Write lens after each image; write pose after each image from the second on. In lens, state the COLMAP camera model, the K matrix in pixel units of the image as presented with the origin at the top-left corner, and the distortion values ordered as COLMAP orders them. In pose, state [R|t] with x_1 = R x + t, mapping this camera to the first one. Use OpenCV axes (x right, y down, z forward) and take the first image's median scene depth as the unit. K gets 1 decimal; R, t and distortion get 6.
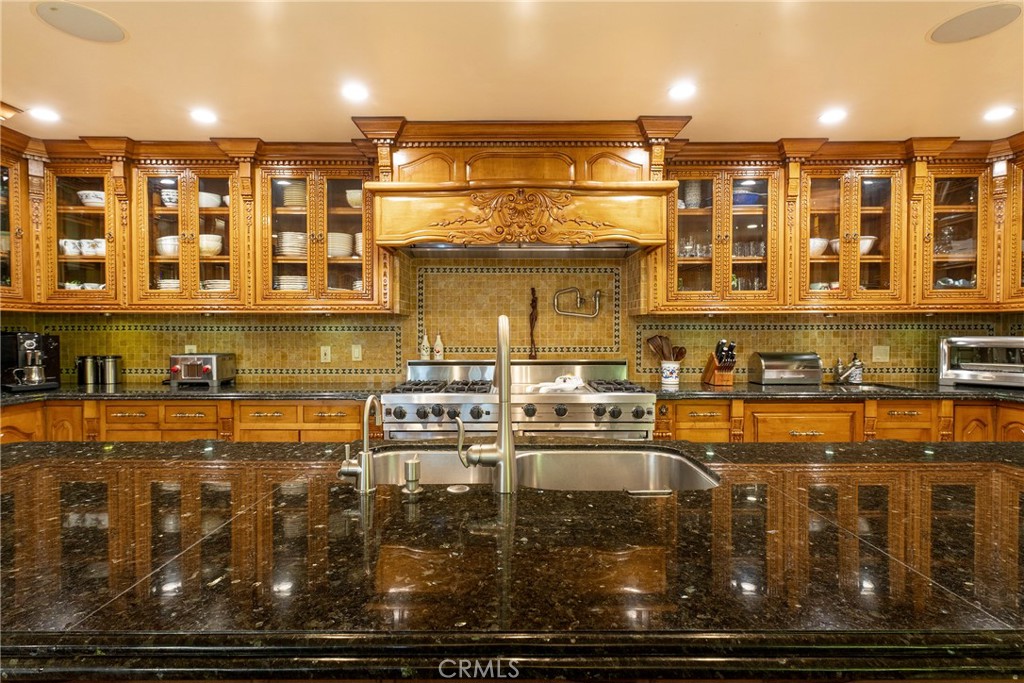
lens RADIAL K [[507.9, 0, 507.3], [0, 507.9, 340.0], [0, 0, 1]] dist [-0.004215, 0.000509]
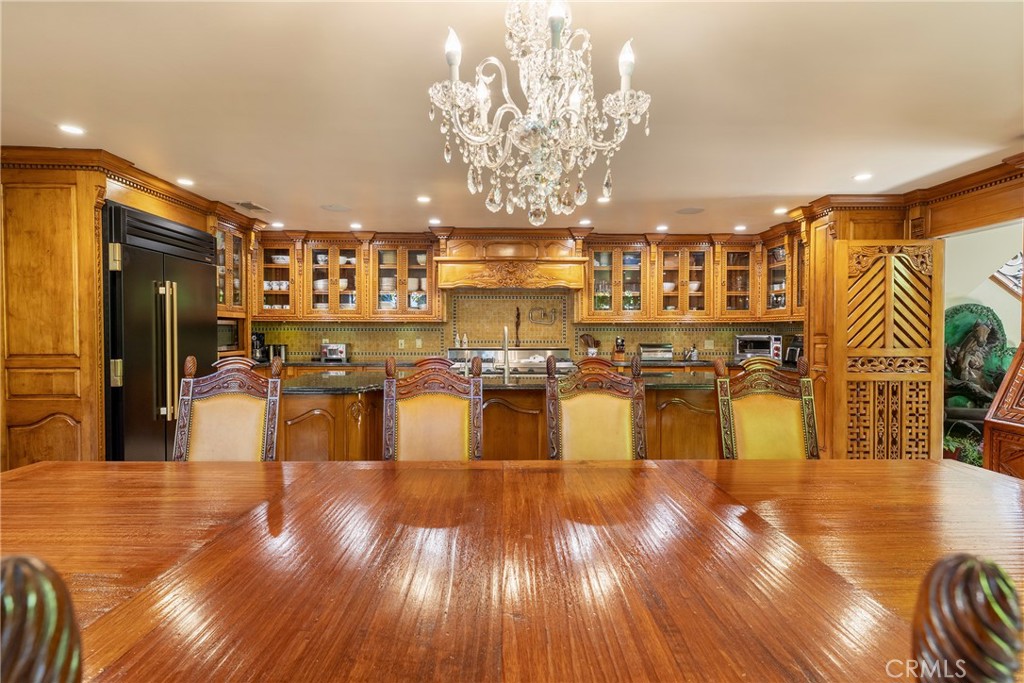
lens RADIAL K [[507.9, 0, 508.9], [0, 507.9, 343.3], [0, 0, 1]] dist [-0.004215, 0.000509]
pose [[0.999771, 0.002093, 0.021318, -0.020730], [-0.002201, 0.999985, 0.005028, 0.016546], [-0.021307, -0.005074, 0.999760, -0.875134]]
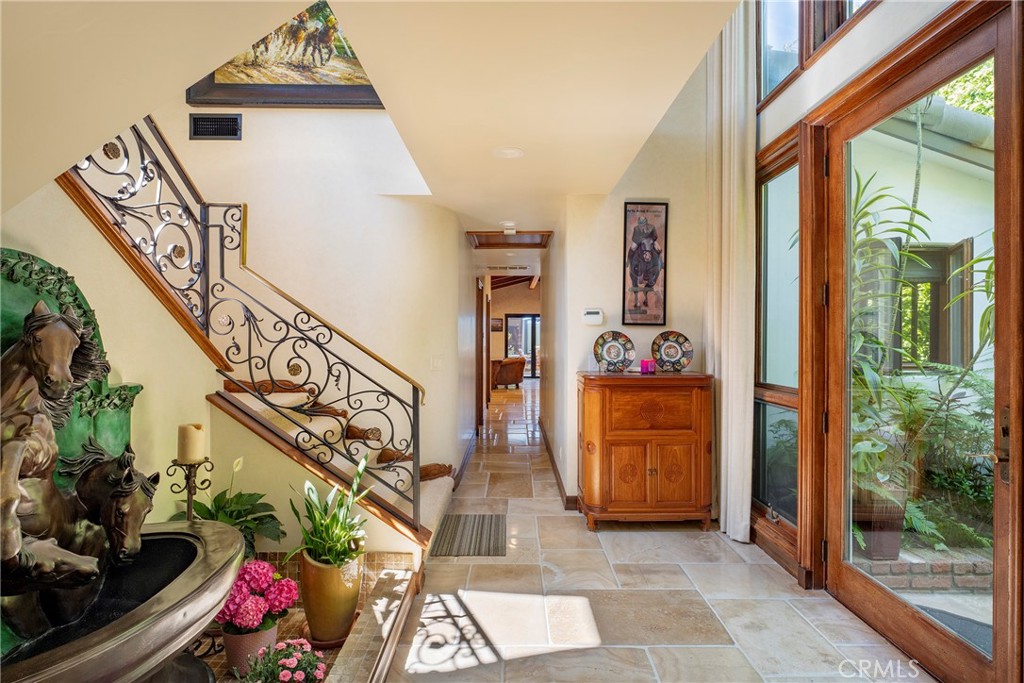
lens RADIAL K [[507.9, 0, 512.2], [0, 507.9, 342.6], [0, 0, 1]] dist [-0.004215, 0.000509]
pose [[-0.017268, -0.006033, 0.999833, 1.002088], [0.017767, 0.999822, 0.006339, -0.012524], [-0.999693, 0.017873, -0.017158, 0.242143]]
